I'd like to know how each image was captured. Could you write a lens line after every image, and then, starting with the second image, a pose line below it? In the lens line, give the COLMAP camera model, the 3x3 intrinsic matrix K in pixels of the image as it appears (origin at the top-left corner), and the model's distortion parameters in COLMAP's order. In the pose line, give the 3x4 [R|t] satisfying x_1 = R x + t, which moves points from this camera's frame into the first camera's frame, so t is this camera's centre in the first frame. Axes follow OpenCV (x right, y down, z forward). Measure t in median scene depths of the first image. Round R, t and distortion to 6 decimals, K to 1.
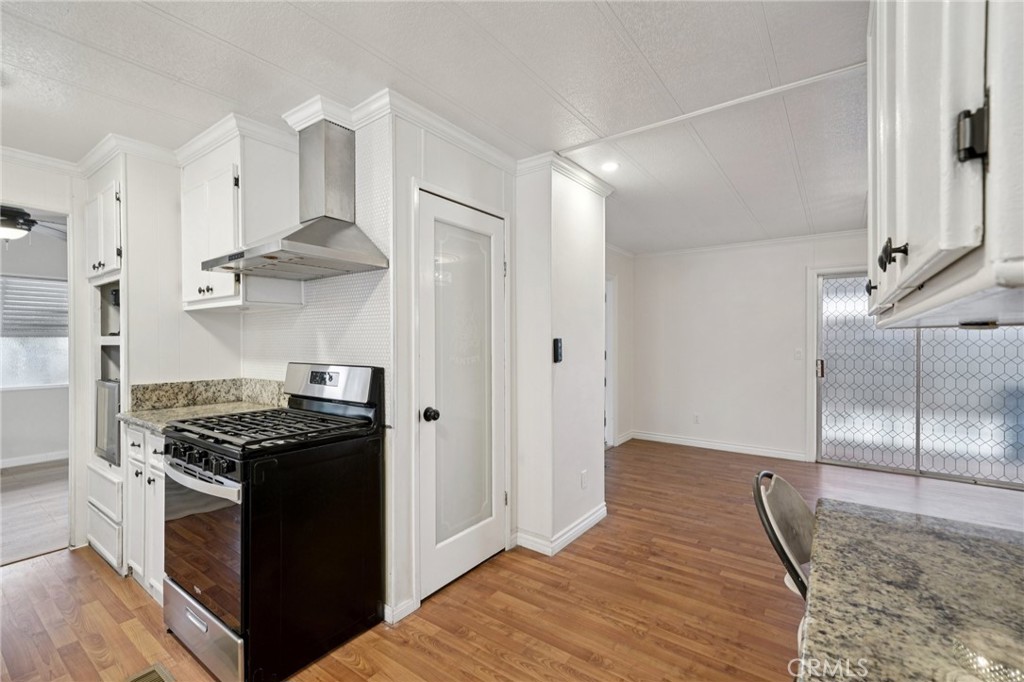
lens RADIAL K [[444.9, 0, 513.2], [0, 444.9, 343.6], [0, 0, 1]] dist [-0.000473, -0.000033]
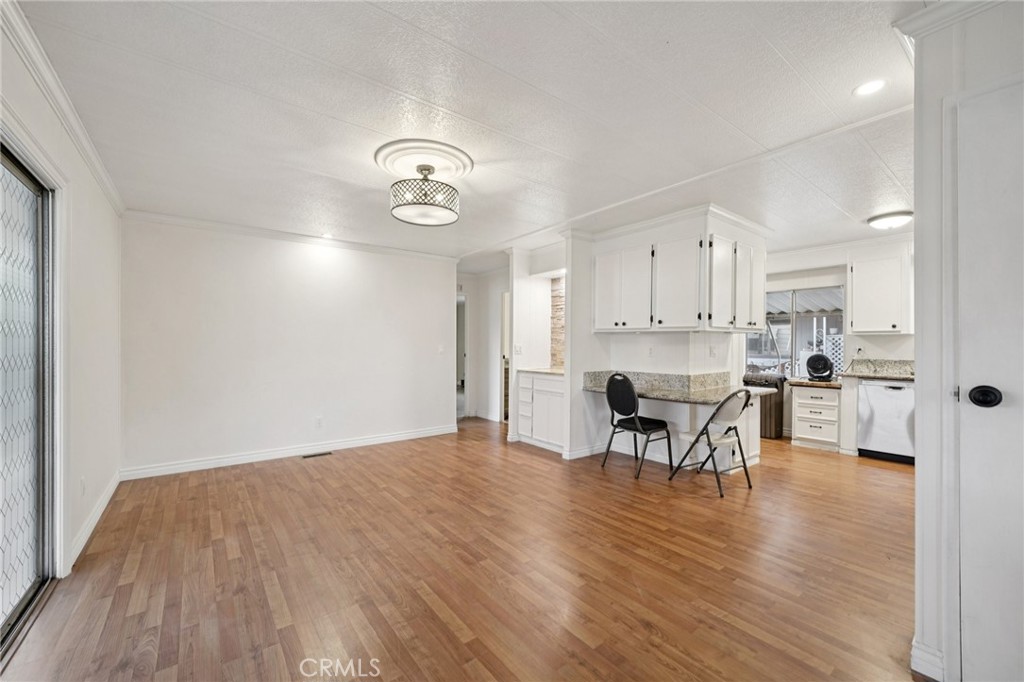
lens RADIAL K [[406.1, 0, 510.8], [0, 406.1, 344.7], [0, 0, 1]] dist [0.002340, -0.000294]
pose [[-0.957519, -0.011158, 0.288155, 0.613325], [-0.008875, 0.999918, 0.009229, 0.017834], [-0.288235, 0.006279, -0.957539, 1.870947]]
